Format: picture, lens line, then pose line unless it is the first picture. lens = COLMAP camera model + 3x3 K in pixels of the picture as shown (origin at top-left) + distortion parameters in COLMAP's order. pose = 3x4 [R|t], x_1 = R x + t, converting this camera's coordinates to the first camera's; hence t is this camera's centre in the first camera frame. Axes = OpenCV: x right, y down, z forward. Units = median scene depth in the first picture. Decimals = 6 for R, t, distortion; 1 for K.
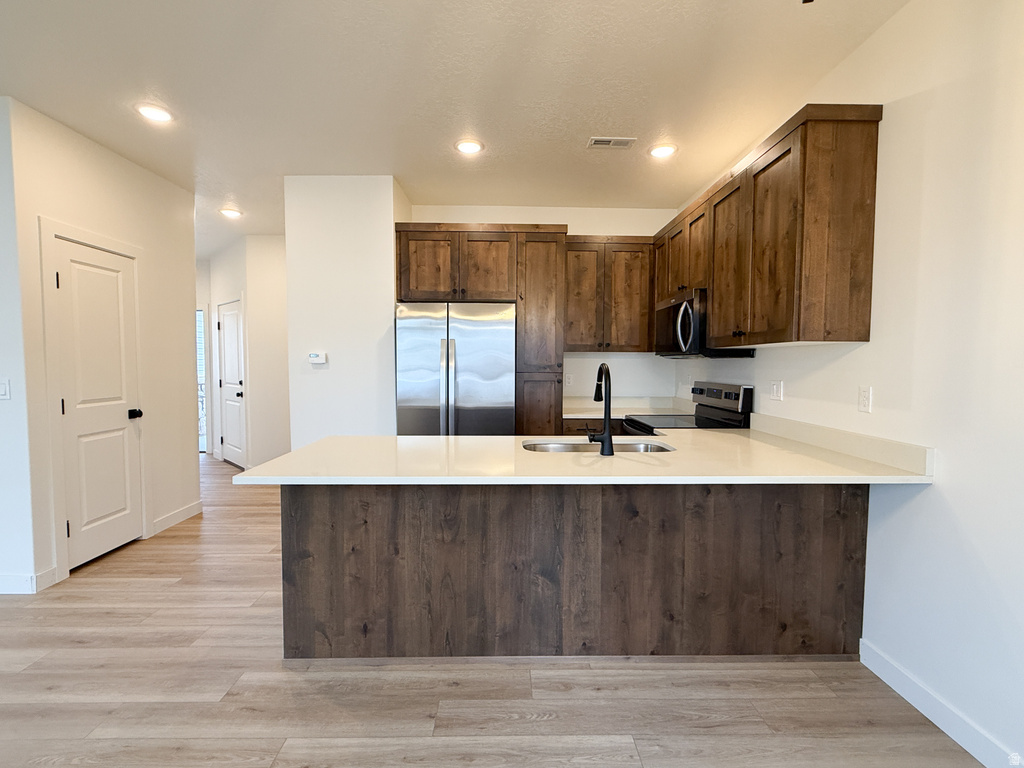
lens RADIAL K [[470.4, 0, 511.4], [0, 470.4, 387.8], [0, 0, 1]] dist [0.000104, -0.000501]
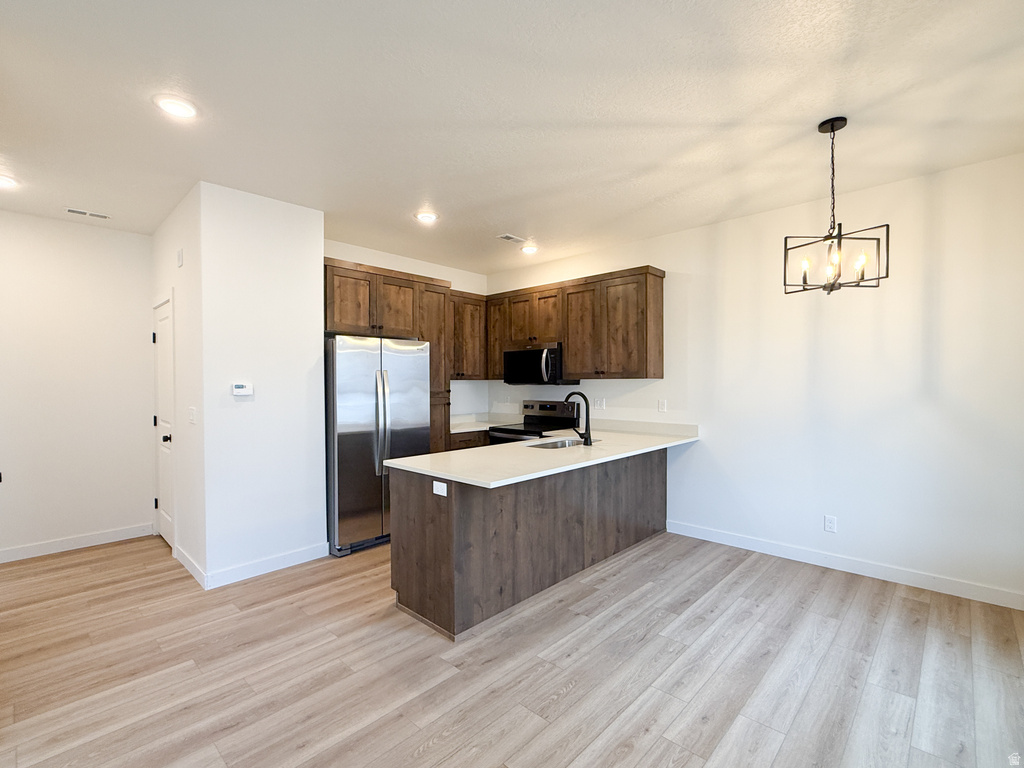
lens RADIAL K [[470.4, 0, 511.4], [0, 470.4, 387.8], [0, 0, 1]] dist [0.000104, -0.000501]
pose [[0.702087, -0.016359, 0.711904, -1.008687], [0.044957, 0.998760, -0.021386, -0.034378], [-0.710671, 0.047020, 0.701952, -0.003152]]
